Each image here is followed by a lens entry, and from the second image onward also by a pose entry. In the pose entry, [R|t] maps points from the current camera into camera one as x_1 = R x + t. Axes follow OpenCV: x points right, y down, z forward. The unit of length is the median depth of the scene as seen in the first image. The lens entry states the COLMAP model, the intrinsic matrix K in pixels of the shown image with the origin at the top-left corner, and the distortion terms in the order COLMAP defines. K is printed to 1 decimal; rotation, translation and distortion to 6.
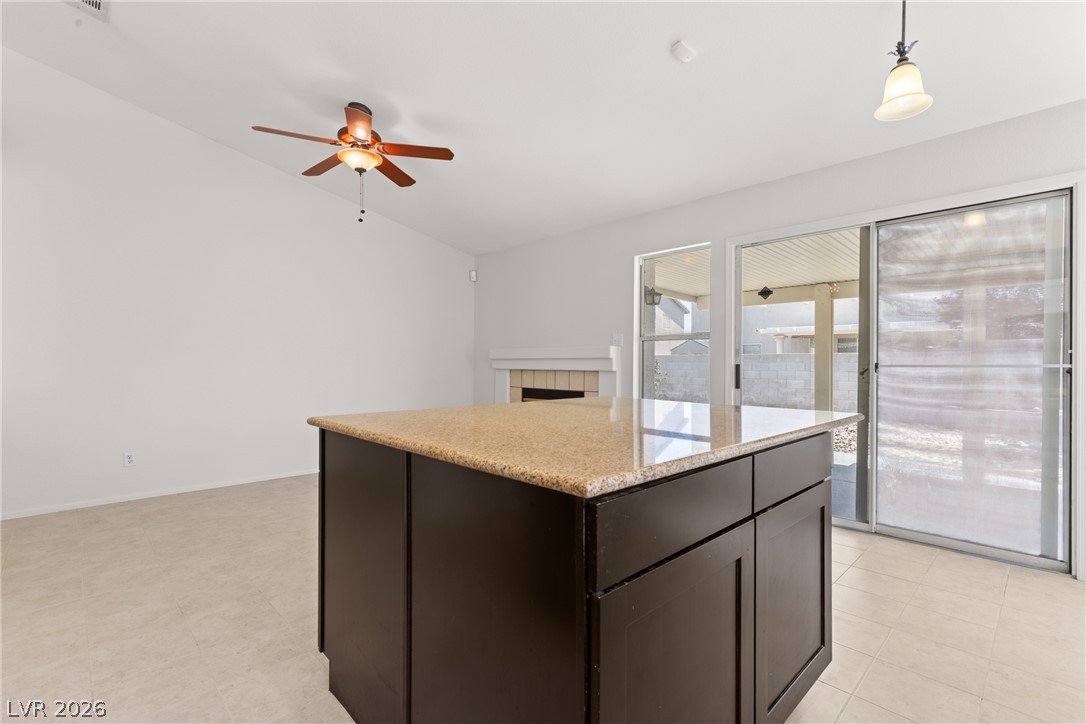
lens RADIAL K [[486.0, 0, 543.0], [0, 486.0, 362.0], [0, 0, 1]] dist [0.002614, 0.000296]
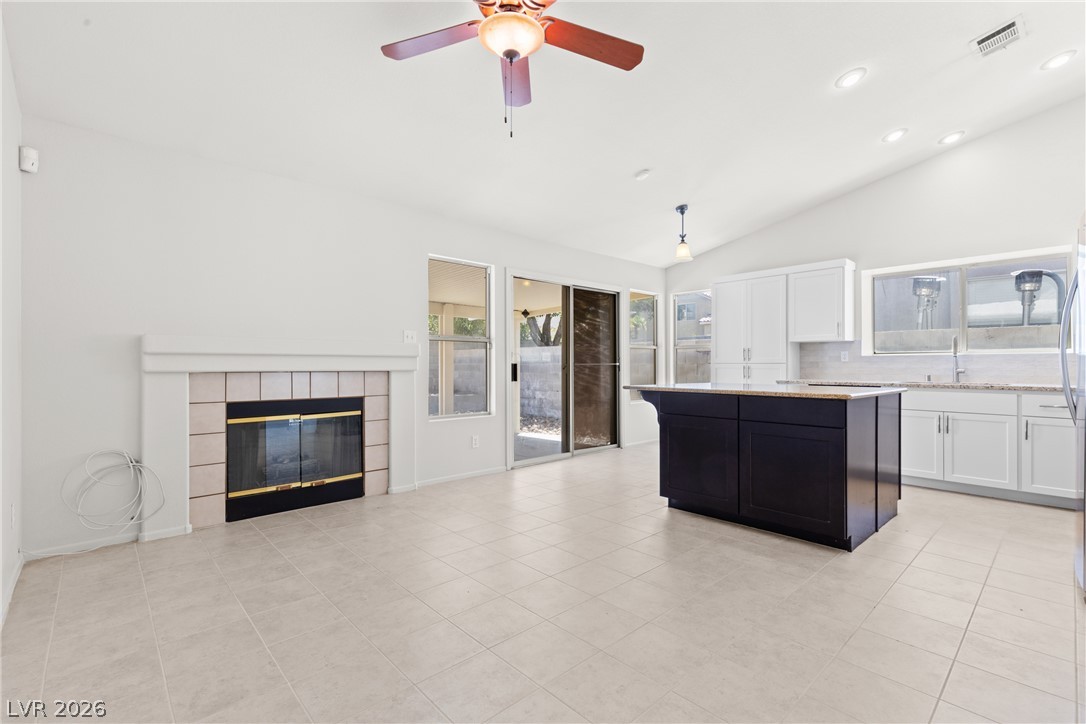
lens RADIAL K [[485.6, 0, 550.6], [0, 485.6, 364.2], [0, 0, 1]] dist [0.002338, 0.000235]
pose [[0.014140, 0.001725, 0.999899, -0.687428], [-0.000496, 0.999998, -0.001718, 0.007348], [-0.999900, -0.000471, 0.014141, 0.639157]]
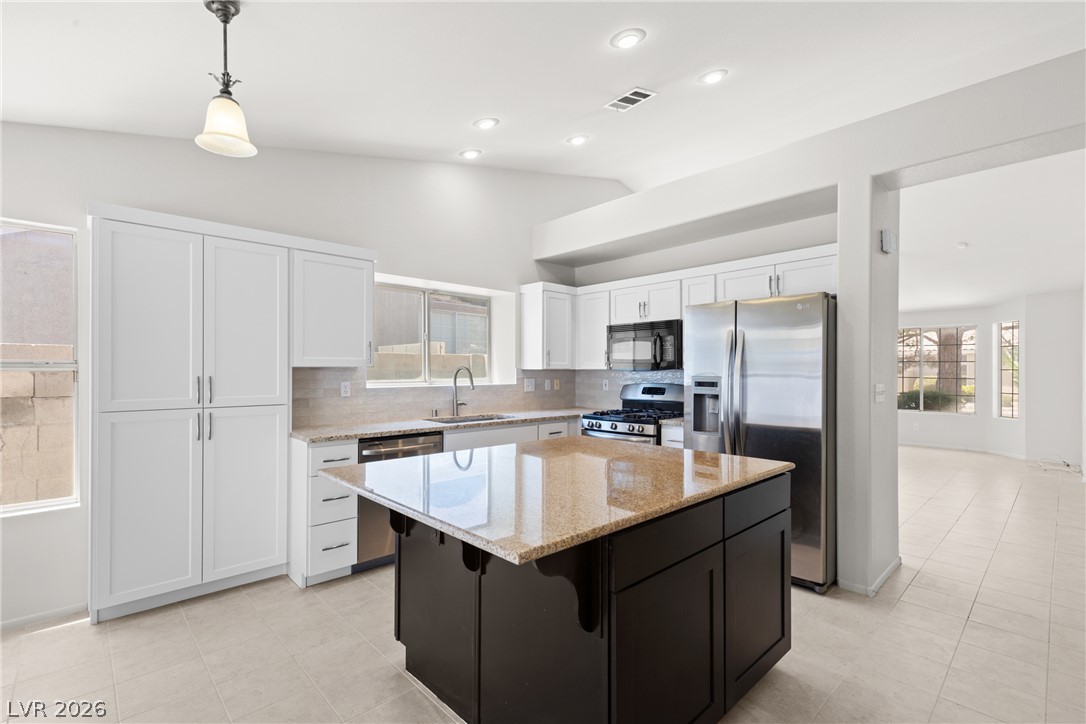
lens RADIAL K [[492.1, 0, 545.8], [0, 492.1, 365.5], [0, 0, 1]] dist [0.004351, 0.000340]
pose [[-0.999994, -0.002891, 0.001938, 0.052347], [-0.002908, 0.999958, -0.008705, -0.039738], [-0.001913, -0.008711, -0.999960, 0.749290]]
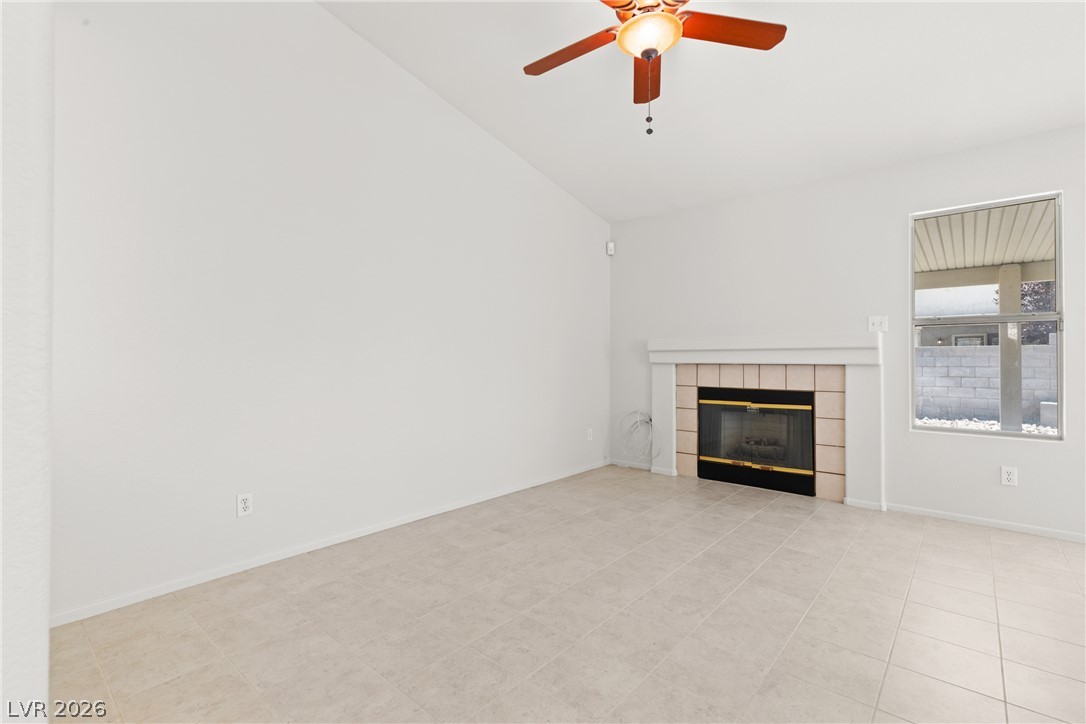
lens RADIAL K [[483.8, 0, 544.5], [0, 483.8, 356.7], [0, 0, 1]] dist [-0.000002, -0.000023]
pose [[0.996229, -0.001945, 0.086736, -0.389113], [0.002306, 0.999989, -0.004065, 0.007225], [-0.086727, 0.004249, 0.996223, 0.253848]]
